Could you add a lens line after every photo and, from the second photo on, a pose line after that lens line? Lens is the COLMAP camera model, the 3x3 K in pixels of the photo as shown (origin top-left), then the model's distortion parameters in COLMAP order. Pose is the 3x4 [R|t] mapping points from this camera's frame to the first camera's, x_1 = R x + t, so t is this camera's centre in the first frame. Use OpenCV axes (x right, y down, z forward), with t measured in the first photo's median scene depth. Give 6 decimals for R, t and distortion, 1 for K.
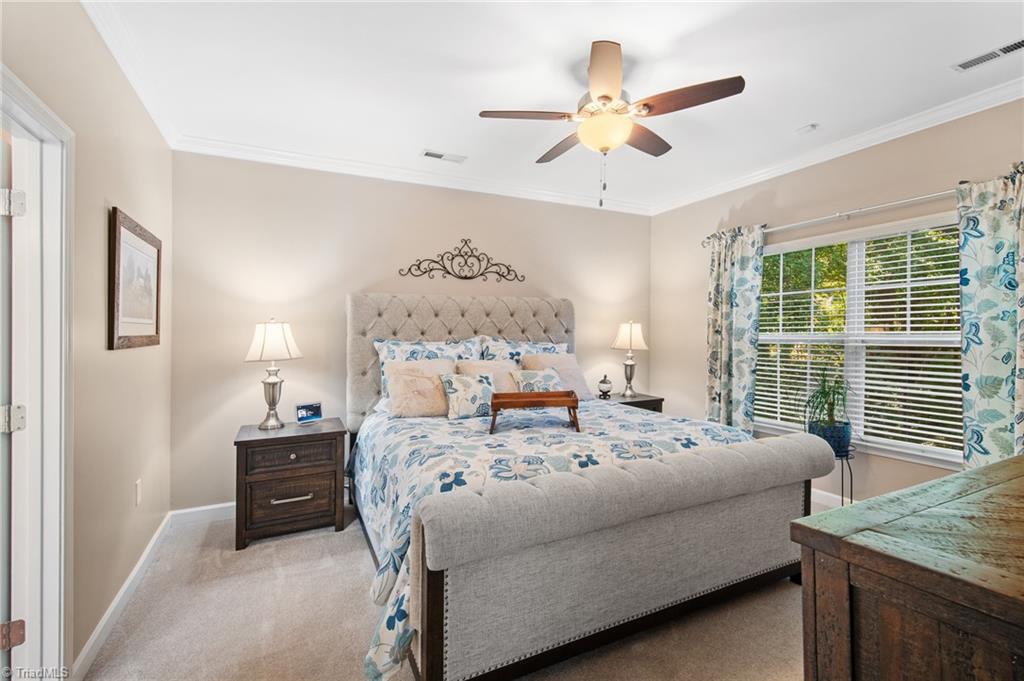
lens RADIAL K [[448.5, 0, 512.0], [0, 448.5, 340.5], [0, 0, 1]] dist [-0.002570, -0.000320]
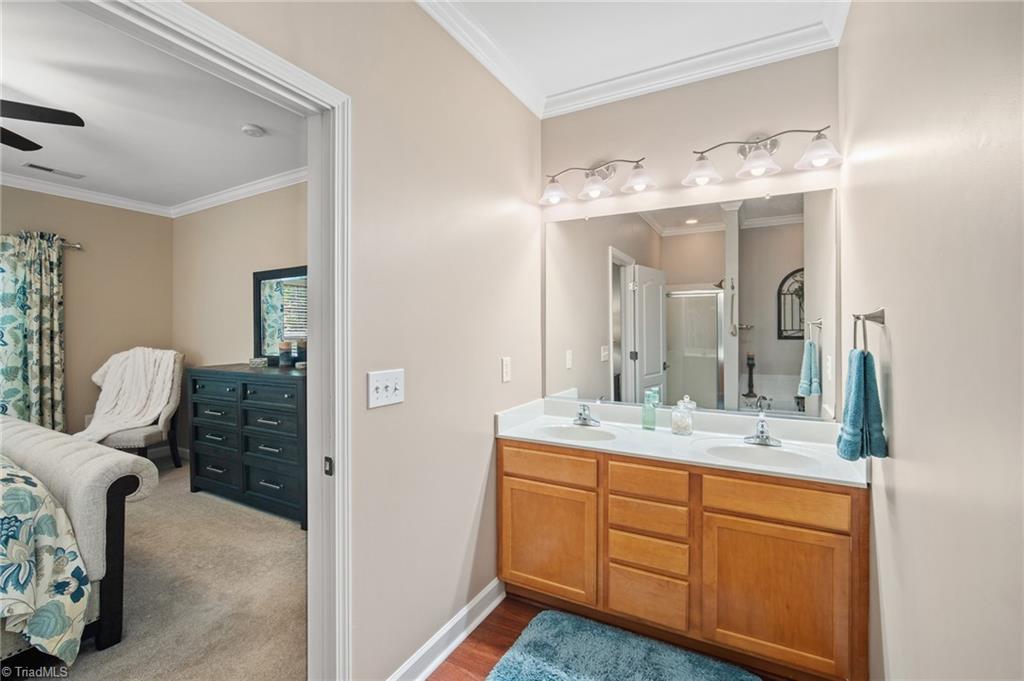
lens RADIAL K [[448.5, 0, 512.0], [0, 448.5, 340.5], [0, 0, 1]] dist [-0.002570, -0.000320]
pose [[-0.563757, -0.002652, 0.825936, -1.132653], [0.004712, 0.999968, 0.006427, -0.008799], [-0.825927, 0.007515, -0.563727, 0.461098]]
